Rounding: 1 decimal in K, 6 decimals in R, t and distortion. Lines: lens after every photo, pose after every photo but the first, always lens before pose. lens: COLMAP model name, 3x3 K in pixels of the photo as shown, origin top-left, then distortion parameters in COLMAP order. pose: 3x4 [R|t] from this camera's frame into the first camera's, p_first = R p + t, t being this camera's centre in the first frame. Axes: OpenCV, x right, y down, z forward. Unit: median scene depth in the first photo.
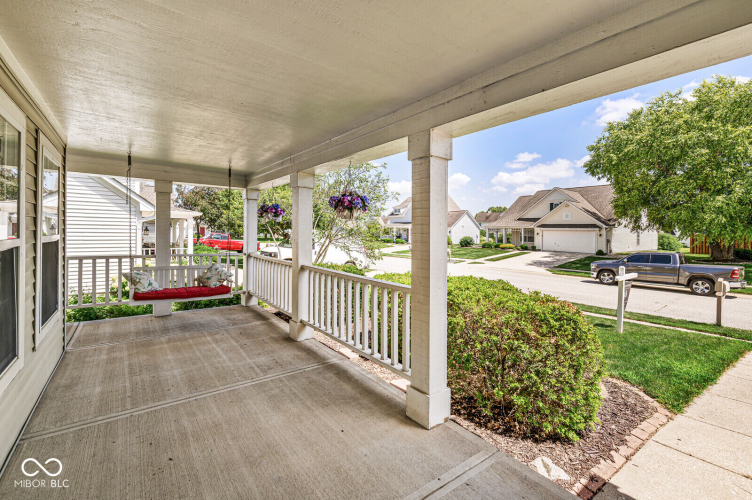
lens RADIAL K [[331.0, 0, 375.1], [0, 331.0, 228.4], [0, 0, 1]] dist [0.000681, 0.000081]
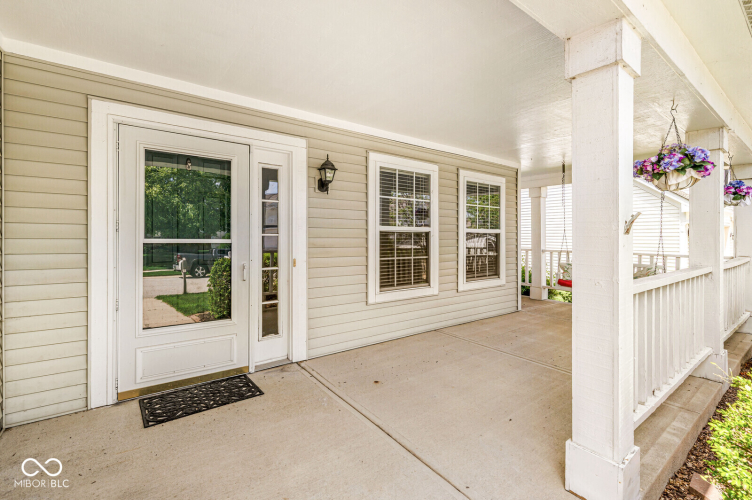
lens RADIAL K [[325.8, 0, 374.6], [0, 325.8, 242.5], [0, 0, 1]] dist [0.001653, 0.000084]
pose [[-0.013236, -0.006007, -0.999894, 0.528870], [0.003938, 0.999974, -0.006060, 0.077241], [0.999905, -0.004018, -0.013212, 0.409379]]
